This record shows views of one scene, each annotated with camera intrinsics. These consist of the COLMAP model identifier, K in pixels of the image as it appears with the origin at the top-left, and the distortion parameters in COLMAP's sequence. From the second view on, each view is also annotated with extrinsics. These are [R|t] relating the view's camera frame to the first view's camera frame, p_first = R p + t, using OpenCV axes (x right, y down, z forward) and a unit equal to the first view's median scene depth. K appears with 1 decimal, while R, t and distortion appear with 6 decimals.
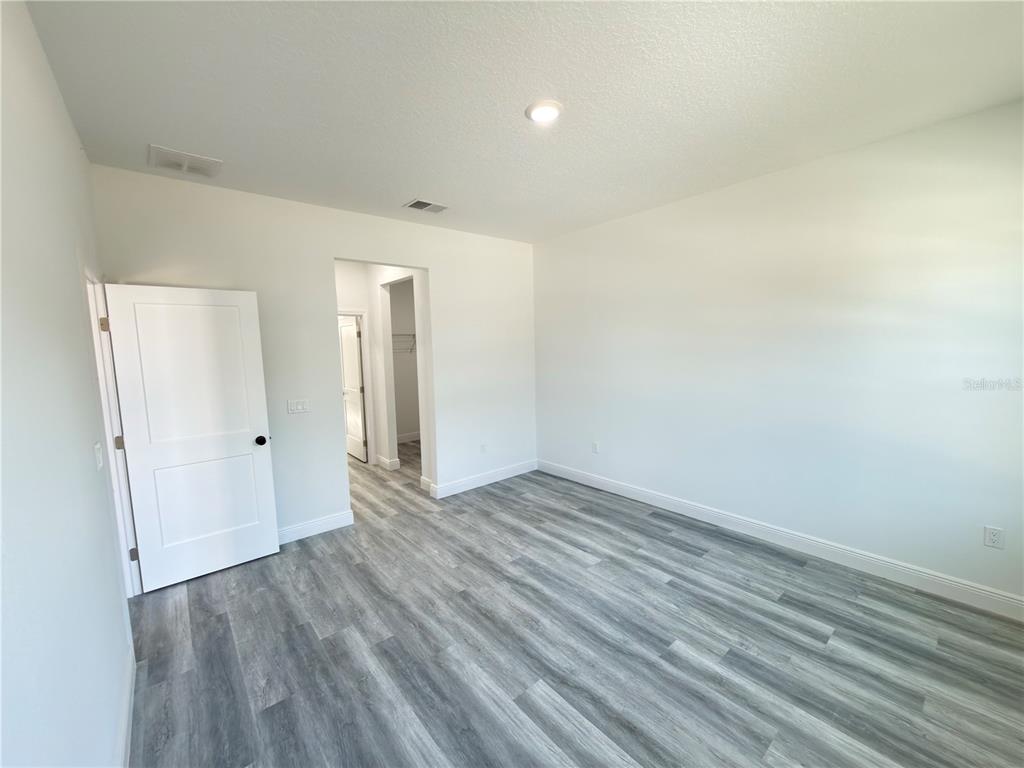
lens RADIAL K [[407.9, 0, 511.2], [0, 407.9, 380.9], [0, 0, 1]] dist [-0.000007, -0.000144]
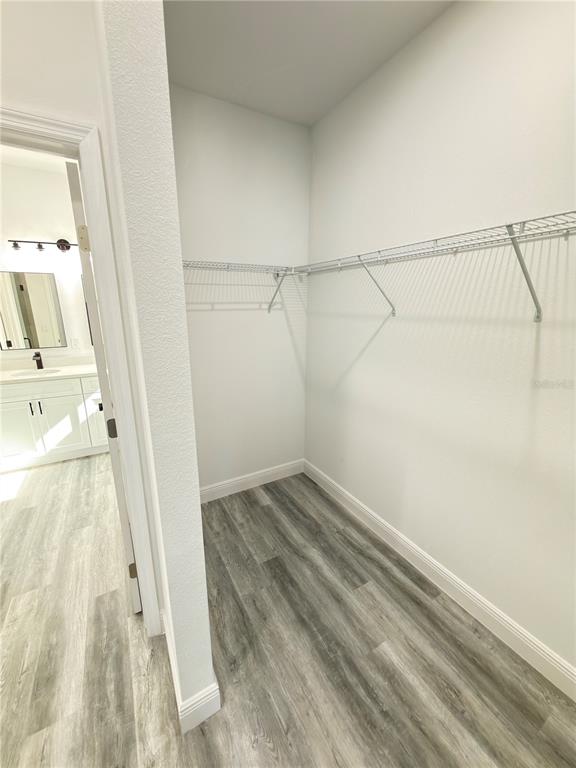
lens RADIAL K [[305.9, 0, 289.4], [0, 305.9, 381.4], [0, 0, 1]] dist [-0.000007, -0.000144]
pose [[0.983842, 0.070014, -0.164783, -0.376667], [-0.042916, 0.985758, 0.162605, -0.113932], [0.173820, -0.152906, 0.972834, 1.536275]]
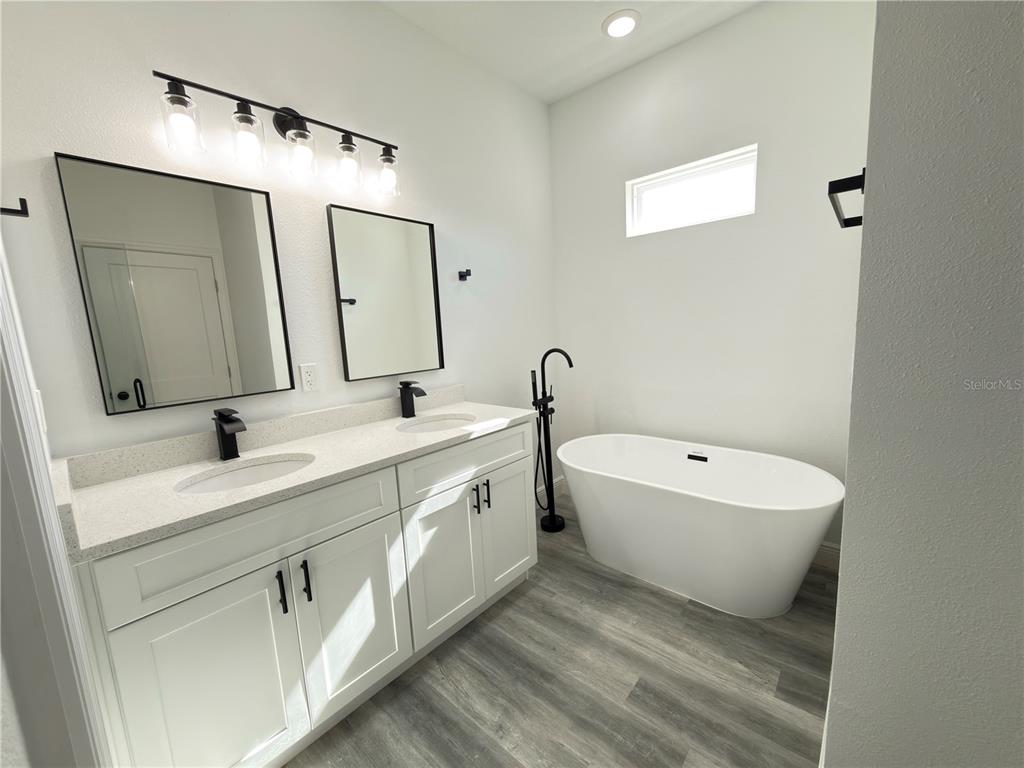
lens RADIAL K [[407.9, 0, 512.6], [0, 407.9, 385.8], [0, 0, 1]] dist [-0.000007, -0.000144]
pose [[0.989362, -0.038232, 0.140360, -1.039058], [0.030688, 0.997986, 0.055525, -0.058891], [-0.142200, -0.050627, 0.988542, 1.855797]]
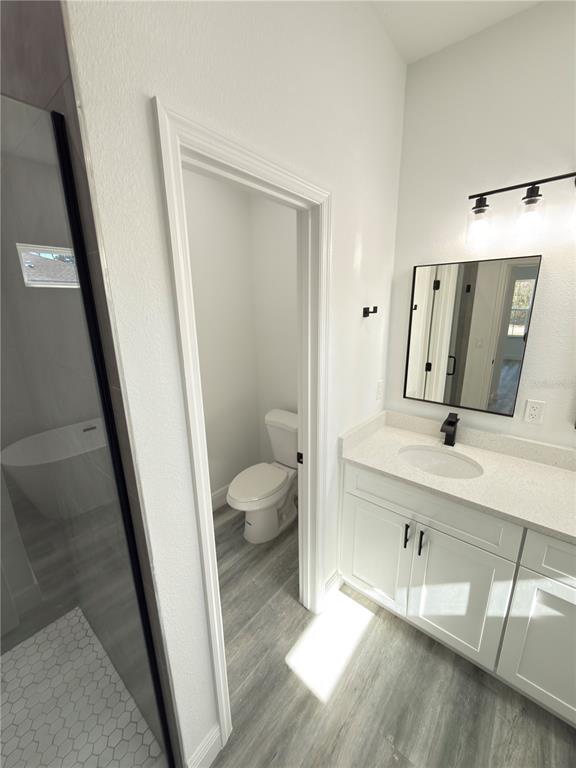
lens RADIAL K [[305.9, 0, 287.3], [0, 305.9, 384.1], [0, 0, 1]] dist [-0.000007, -0.000144]
pose [[0.167753, 0.278488, -0.945676, -0.876968], [-0.071855, 0.960172, 0.270011, -0.176819], [0.983207, 0.022657, 0.181082, 1.962304]]
